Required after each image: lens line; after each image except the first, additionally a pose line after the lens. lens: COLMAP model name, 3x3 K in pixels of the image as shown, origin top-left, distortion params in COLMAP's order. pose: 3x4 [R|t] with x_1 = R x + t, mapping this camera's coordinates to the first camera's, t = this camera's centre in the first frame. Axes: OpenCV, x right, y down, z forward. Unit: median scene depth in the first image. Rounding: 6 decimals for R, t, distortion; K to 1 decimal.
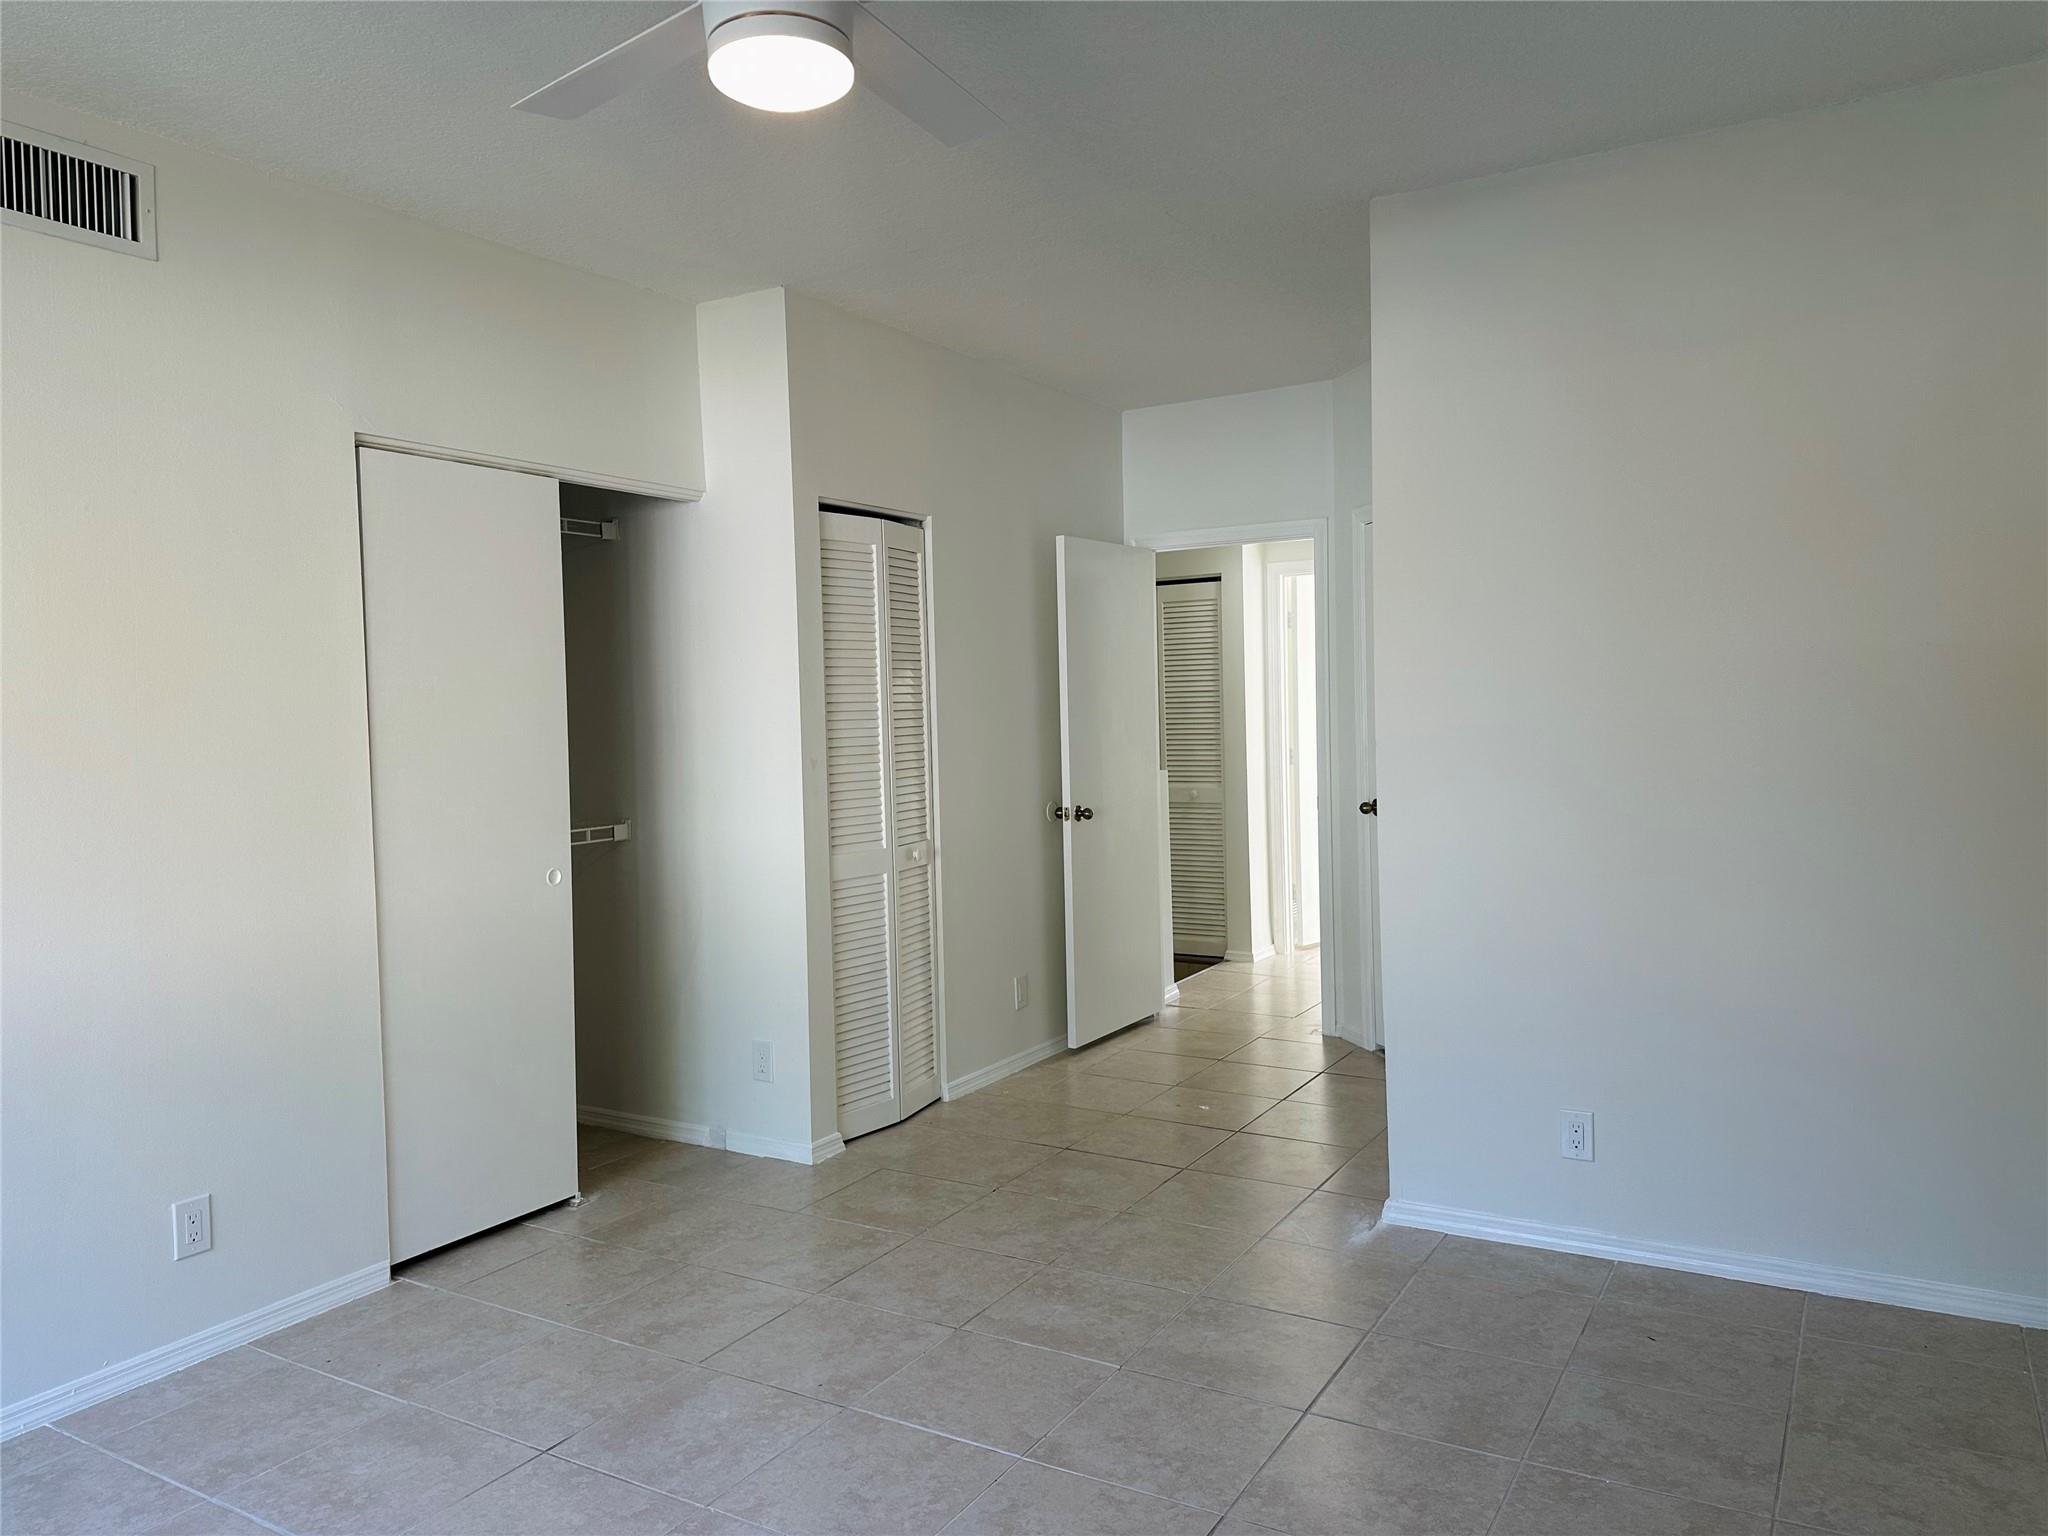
lens RADIAL K [[1472.8, 0, 1062.8], [0, 1472.8, 758.9], [0, 0, 1]] dist [0.091993, -0.084658]
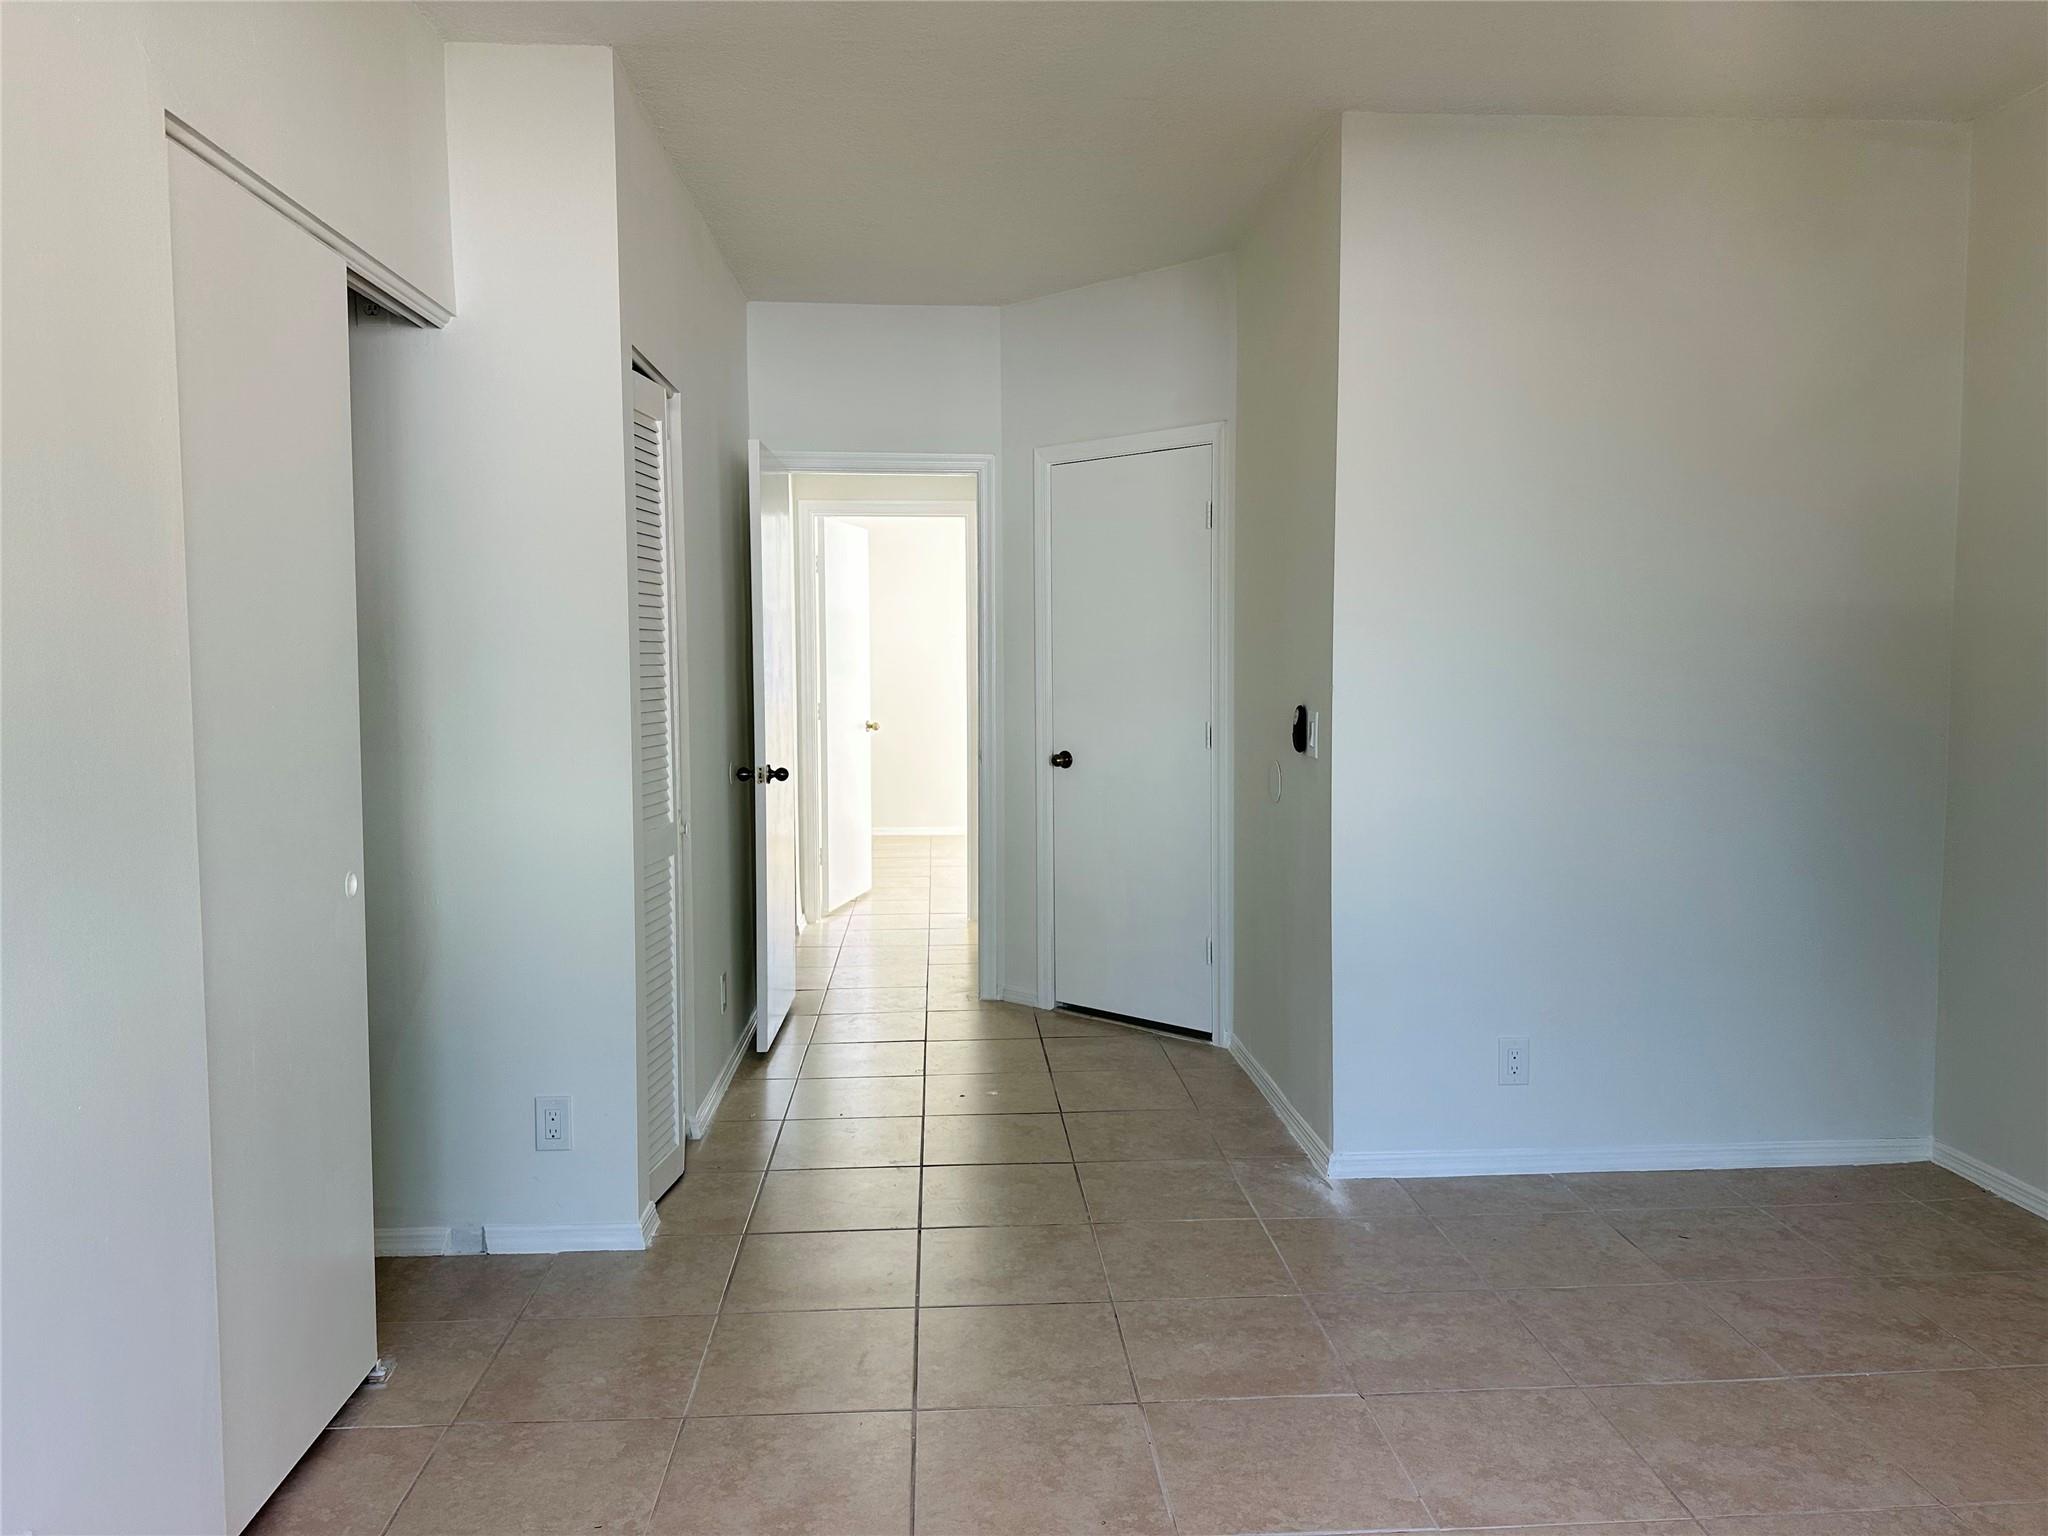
lens RADIAL K [[1454.5, 0, 1057.2], [0, 1454.5, 736.0], [0, 0, 1]] dist [0.115301, -0.111810]
pose [[0.815956, -0.008873, 0.578046, -0.510962], [0.002237, 0.999923, 0.012191, 0.008597], [-0.578110, -0.008654, 0.815913, 0.332745]]
